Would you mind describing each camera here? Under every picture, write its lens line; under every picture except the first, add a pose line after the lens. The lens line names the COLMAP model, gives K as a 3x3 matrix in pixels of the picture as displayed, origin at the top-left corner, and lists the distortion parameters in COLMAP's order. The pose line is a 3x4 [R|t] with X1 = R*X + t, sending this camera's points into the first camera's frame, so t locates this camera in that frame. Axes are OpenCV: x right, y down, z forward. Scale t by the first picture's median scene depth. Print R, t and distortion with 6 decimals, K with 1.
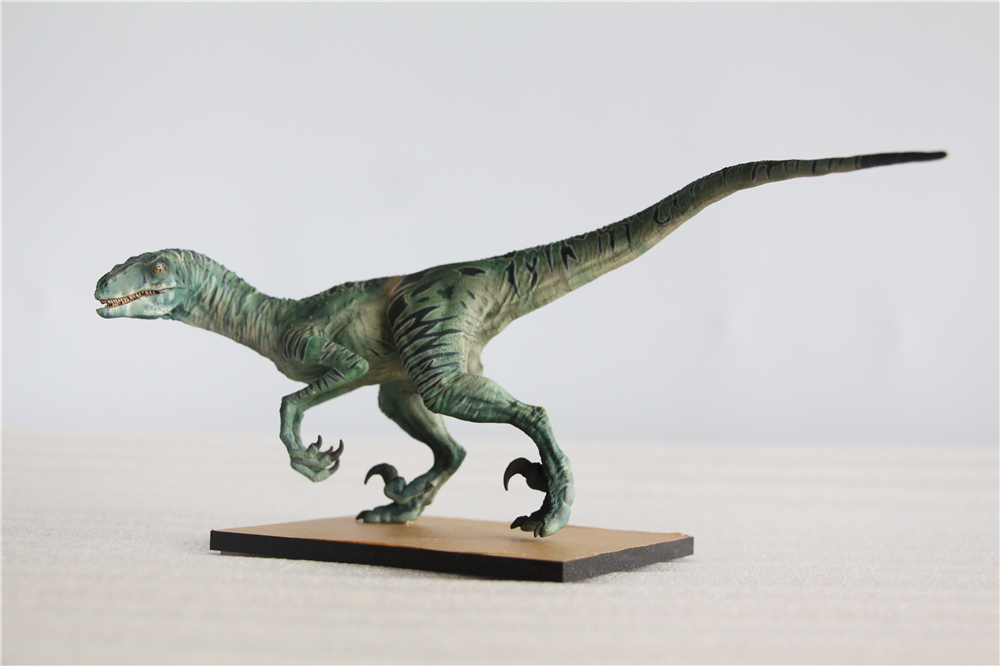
lens RADIAL K [[1294.0, 0, 506.0], [0, 1294.0, 329.2], [0, 0, 1]] dist [-0.074339, 0.000000]
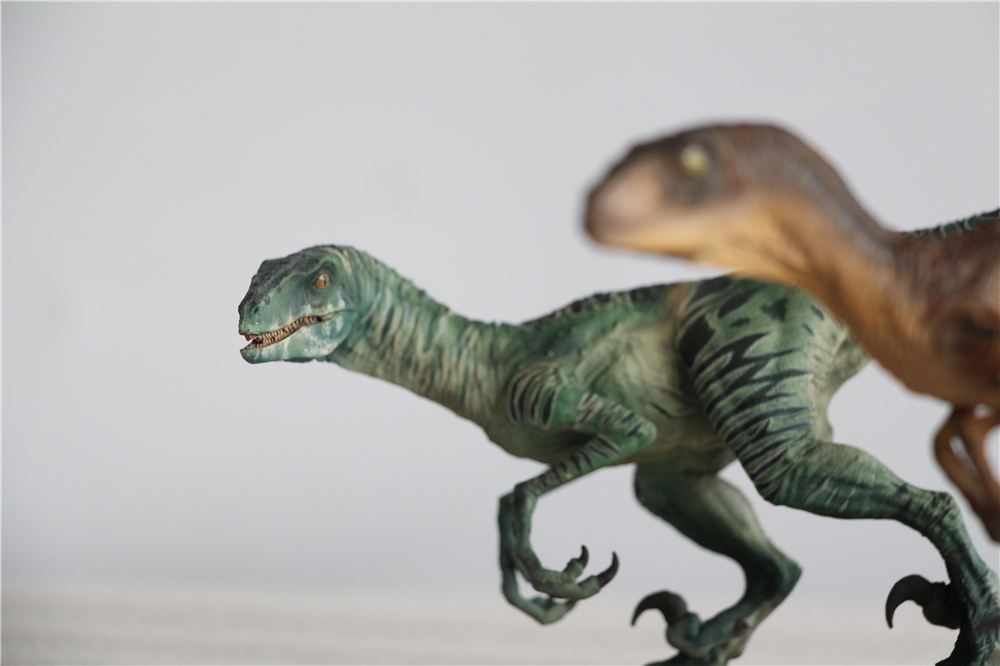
lens RADIAL K [[3200.0, 0, 498.5], [0, 3200.0, 335.0], [0, 0, 1]] dist [0.279984, 0.000000]
pose [[0.997411, -0.017637, 0.069722, -0.284617], [0.016982, 0.999806, 0.009974, -0.033794], [-0.069884, -0.008764, 0.997517, -0.515686]]
